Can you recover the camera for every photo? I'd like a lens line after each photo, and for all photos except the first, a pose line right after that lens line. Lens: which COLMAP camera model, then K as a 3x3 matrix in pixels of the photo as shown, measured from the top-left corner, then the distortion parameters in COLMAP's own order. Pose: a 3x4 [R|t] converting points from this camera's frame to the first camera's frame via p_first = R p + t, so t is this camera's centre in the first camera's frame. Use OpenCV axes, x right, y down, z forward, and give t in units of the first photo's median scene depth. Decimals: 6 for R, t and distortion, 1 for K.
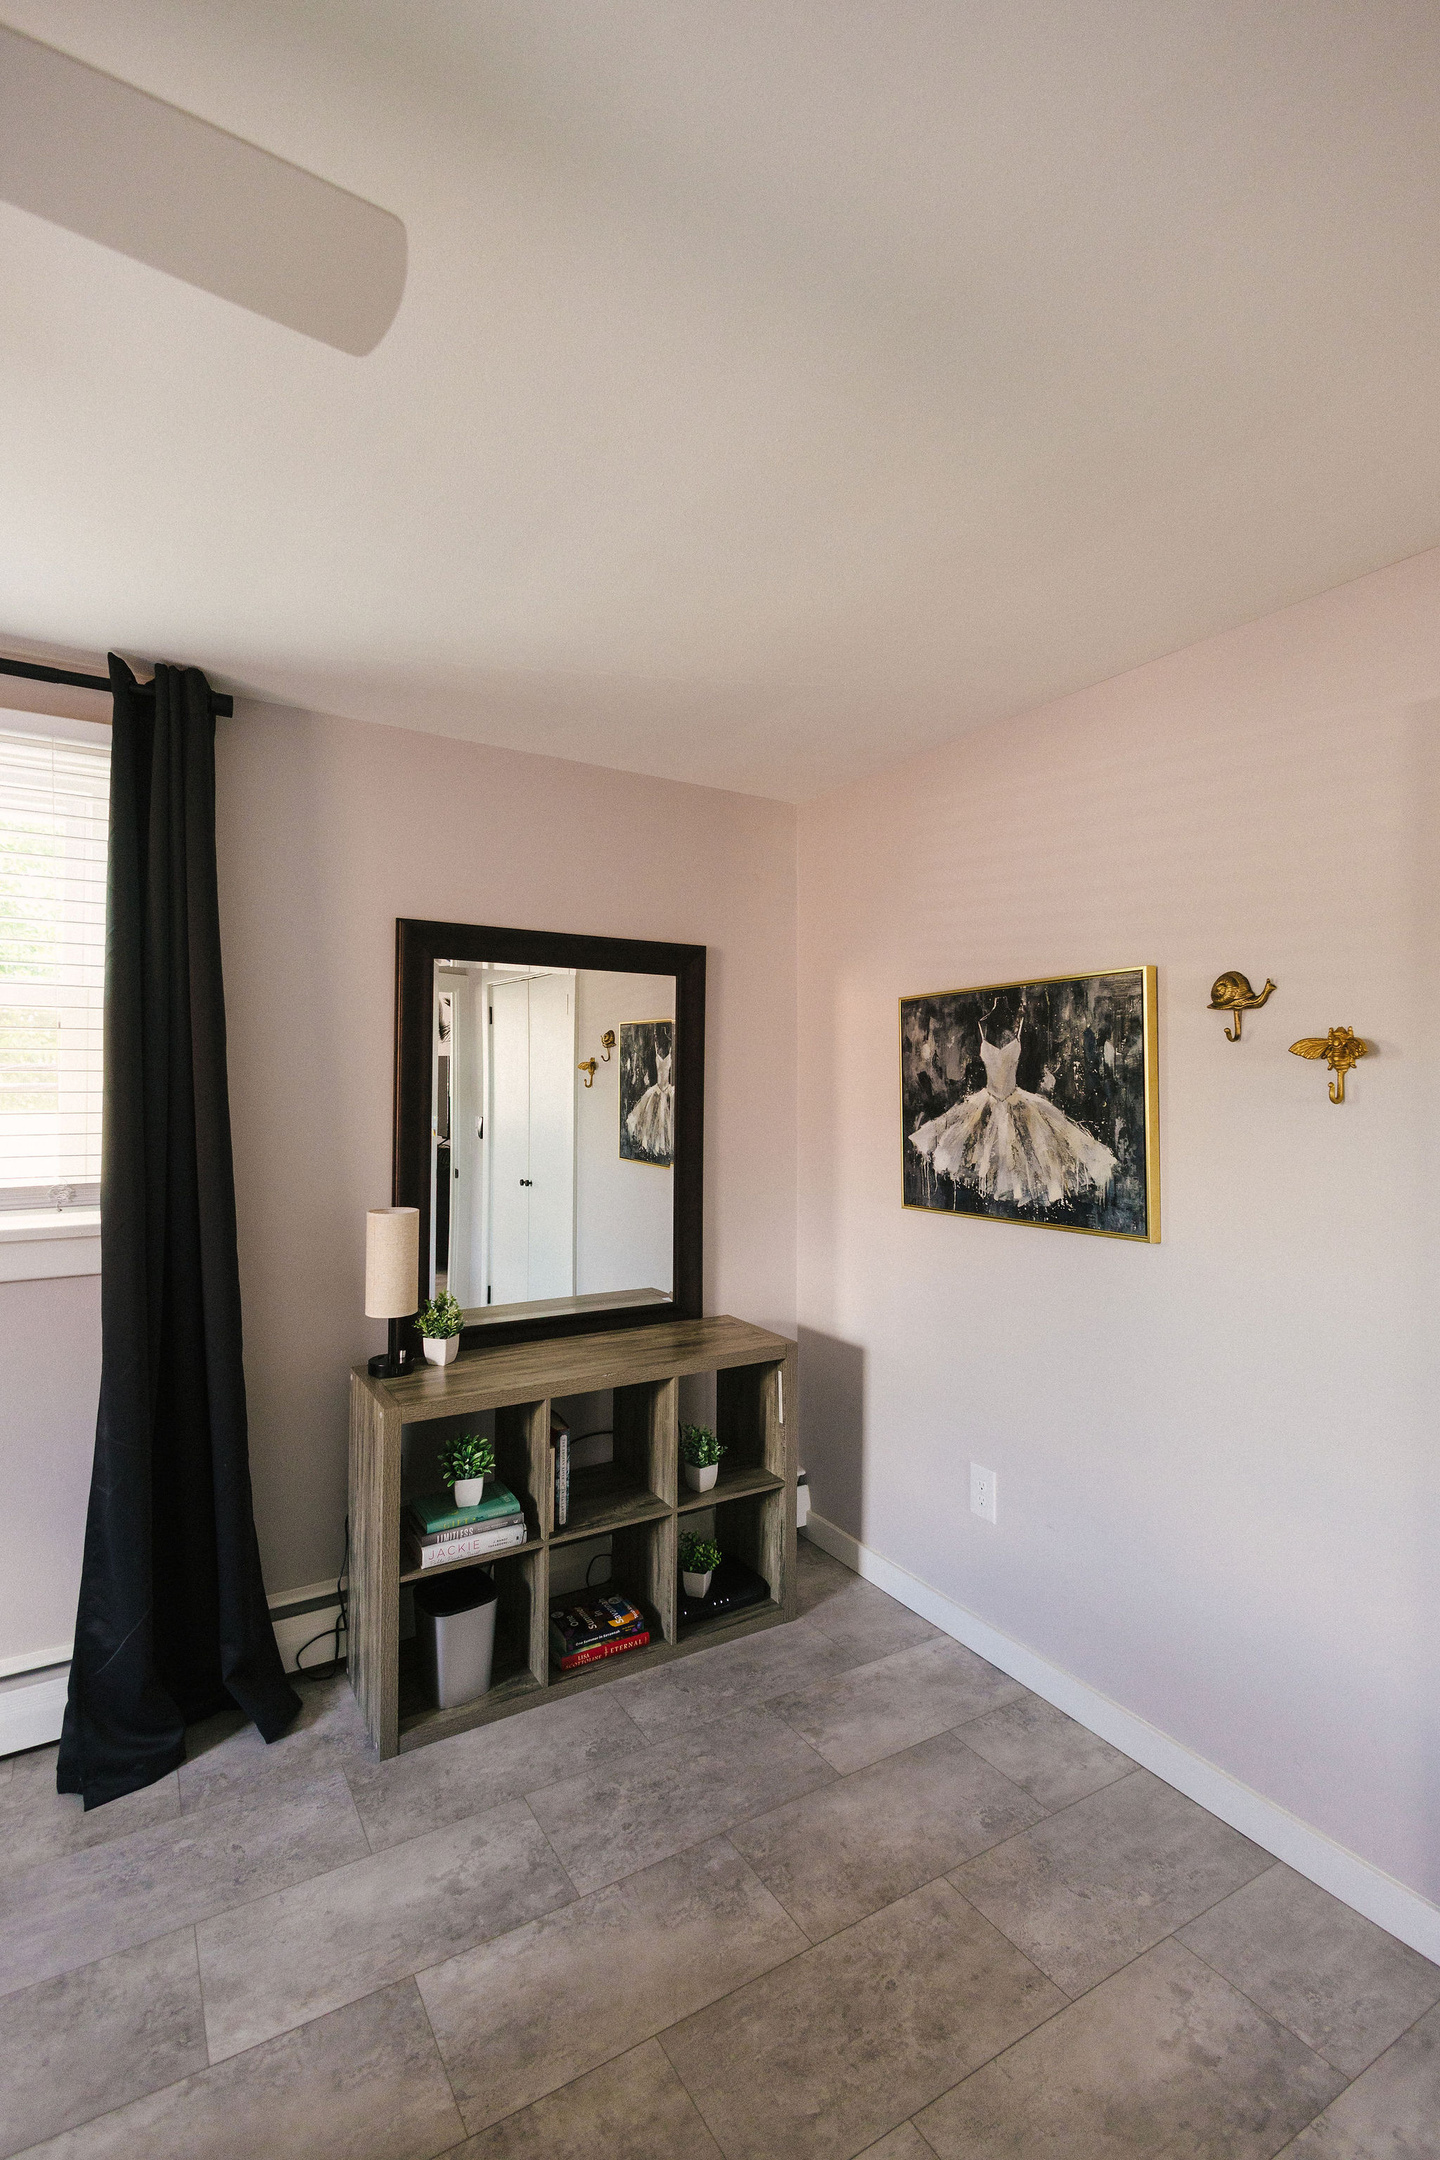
lens RADIAL K [[978.5, 0, 718.0], [0, 978.5, 1073.2], [0, 0, 1]] dist [0.015059, -0.002553]
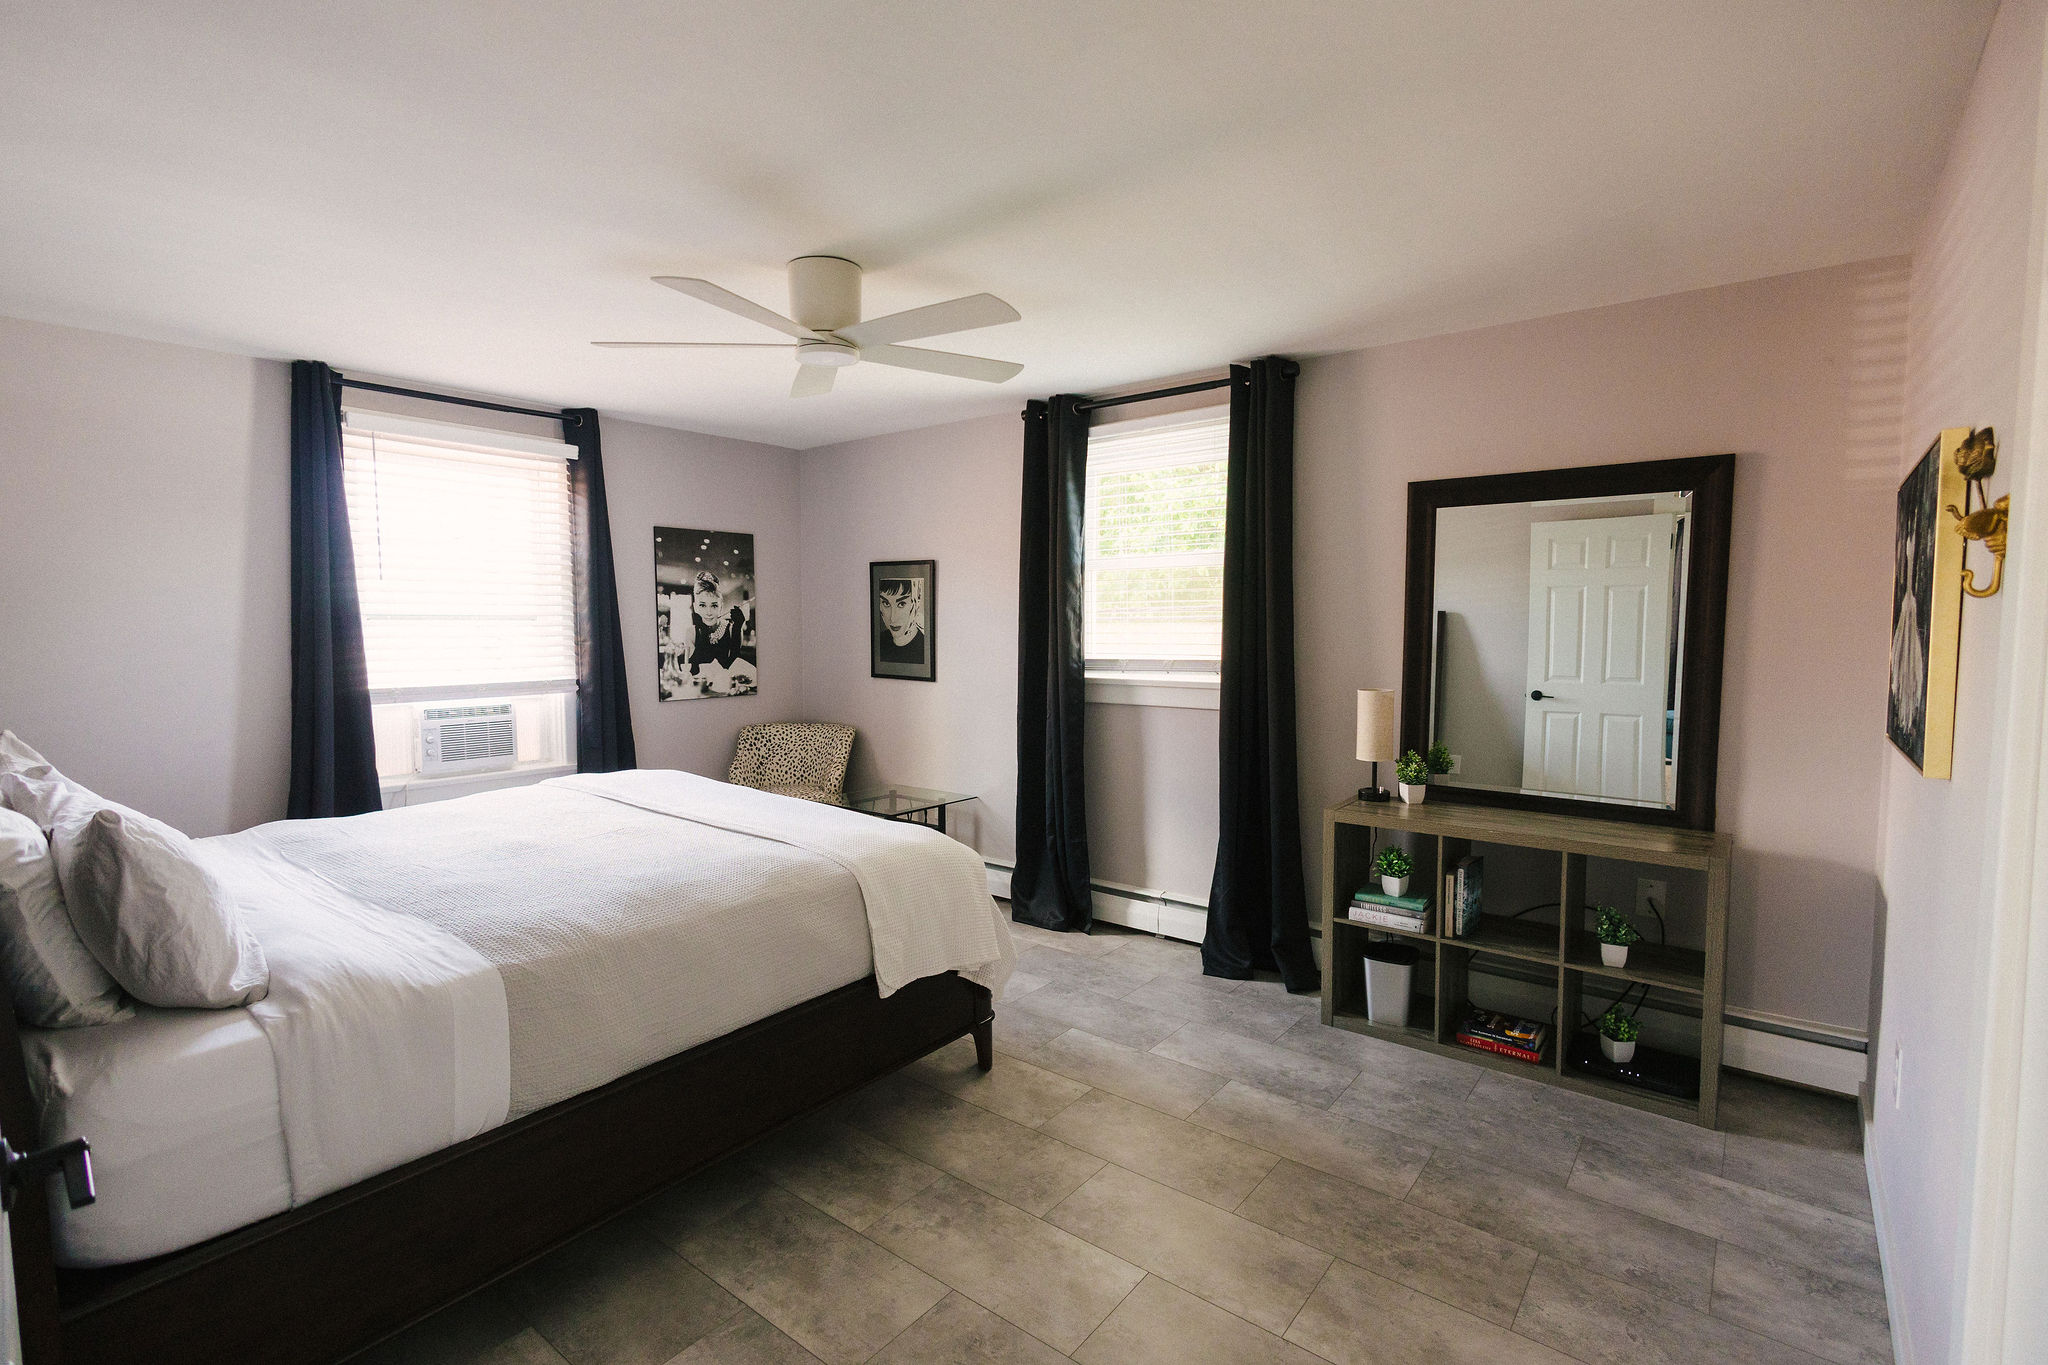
lens RADIAL K [[928.2, 0, 1063.3], [0, 928.2, 677.9], [0, 0, 1]] dist [0.013568, -0.000370]
pose [[0.387885, 0.053312, -0.920165, 0.831705], [0.017716, 0.997710, 0.065273, 0.025836], [0.921538, -0.041620, 0.386052, 0.045514]]
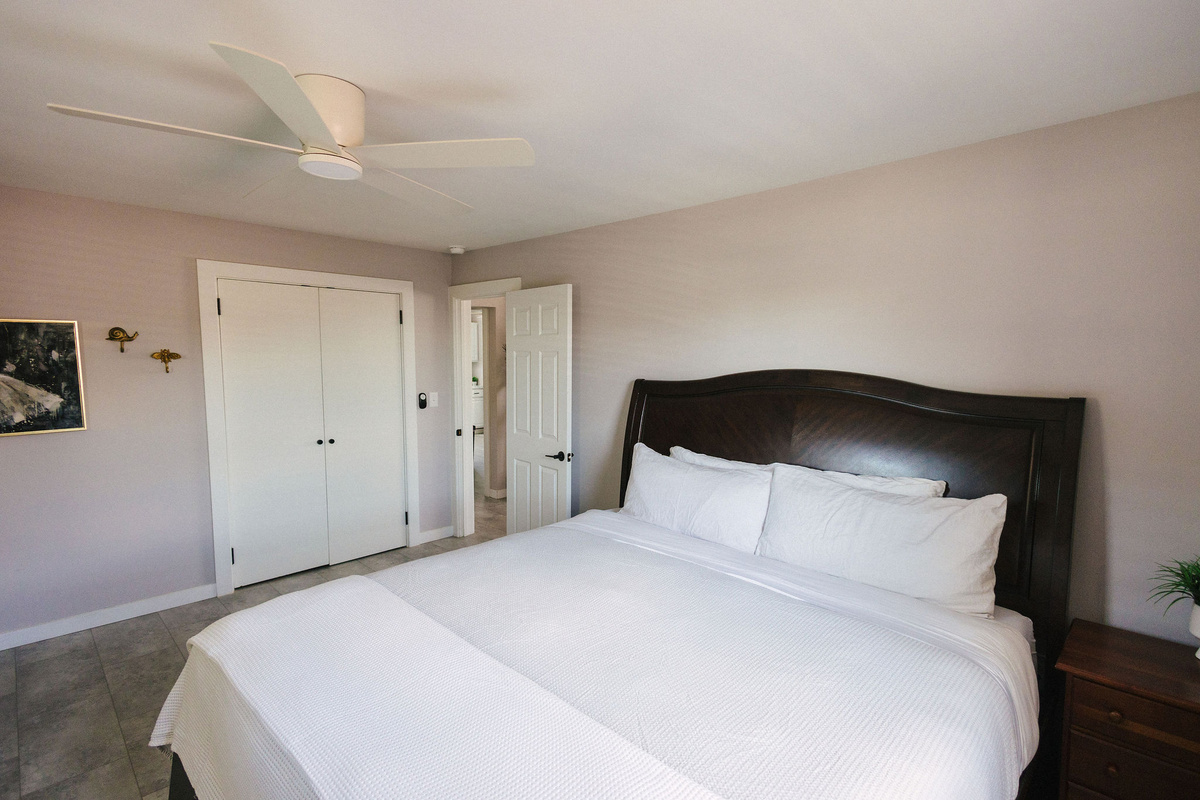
lens RADIAL K [[553.0, 0, 594.8], [0, 553.0, 402.3], [0, 0, 1]] dist [0.014437, -0.004924]
pose [[-0.248389, -0.099068, 0.963581, -1.243875], [-0.023825, 0.995080, 0.096165, -0.068414], [-0.968367, 0.000929, -0.249527, 0.065365]]
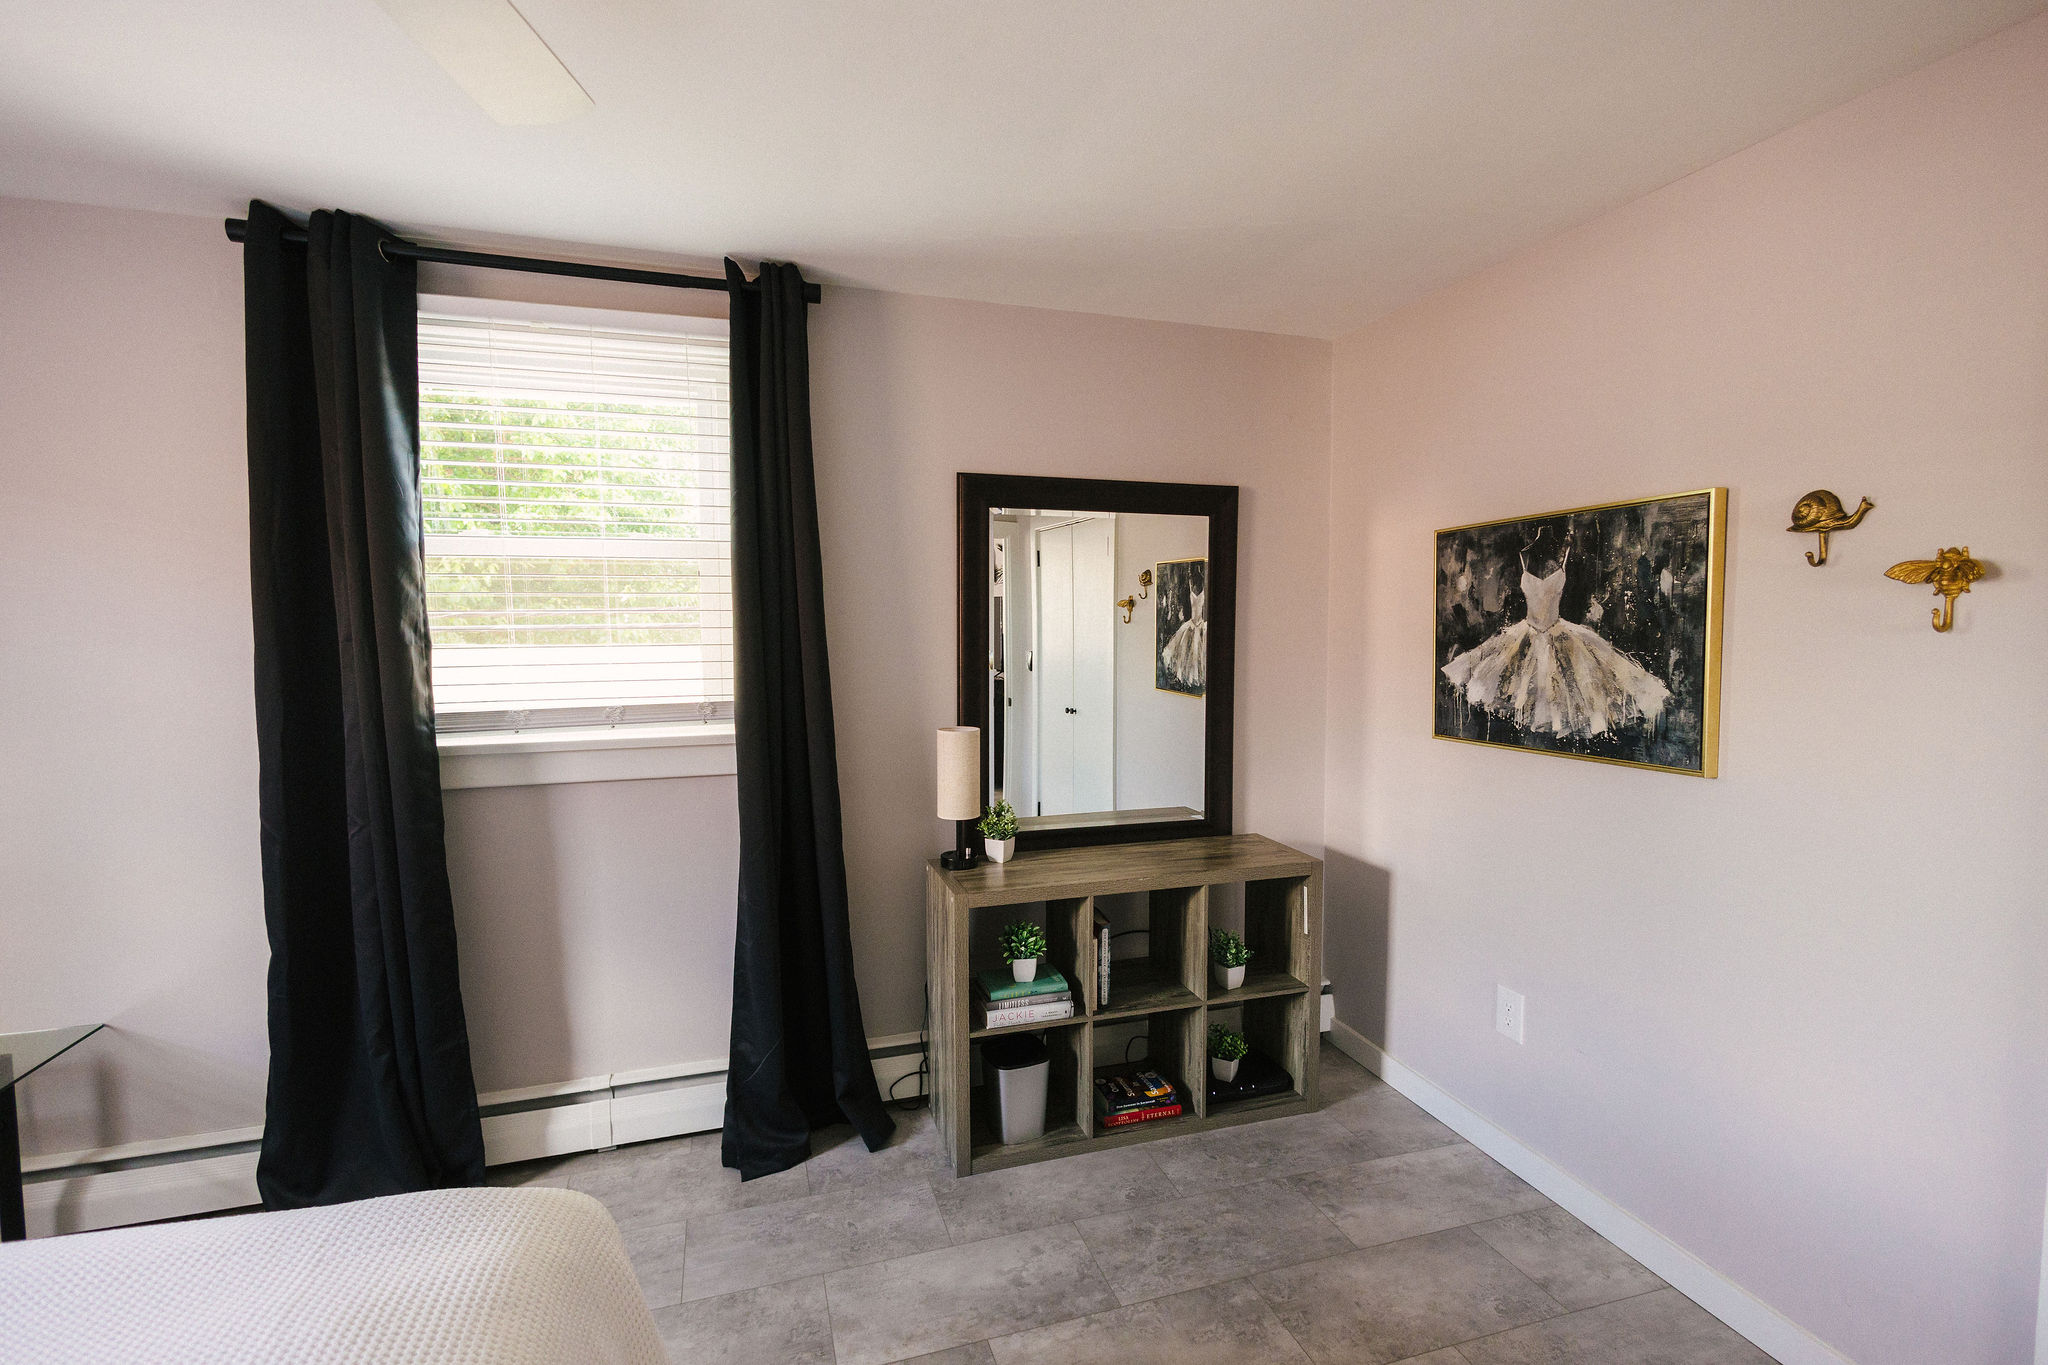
lens RADIAL K [[919.7, 0, 1031.9], [0, 919.7, 684.8], [0, 0, 1]] dist [0.012406, -0.000995]
pose [[0.972467, 0.009208, -0.232859, 0.006015], [0.009406, 0.996854, 0.078699, 0.003182], [0.232851, -0.078723, 0.969321, -0.031840]]
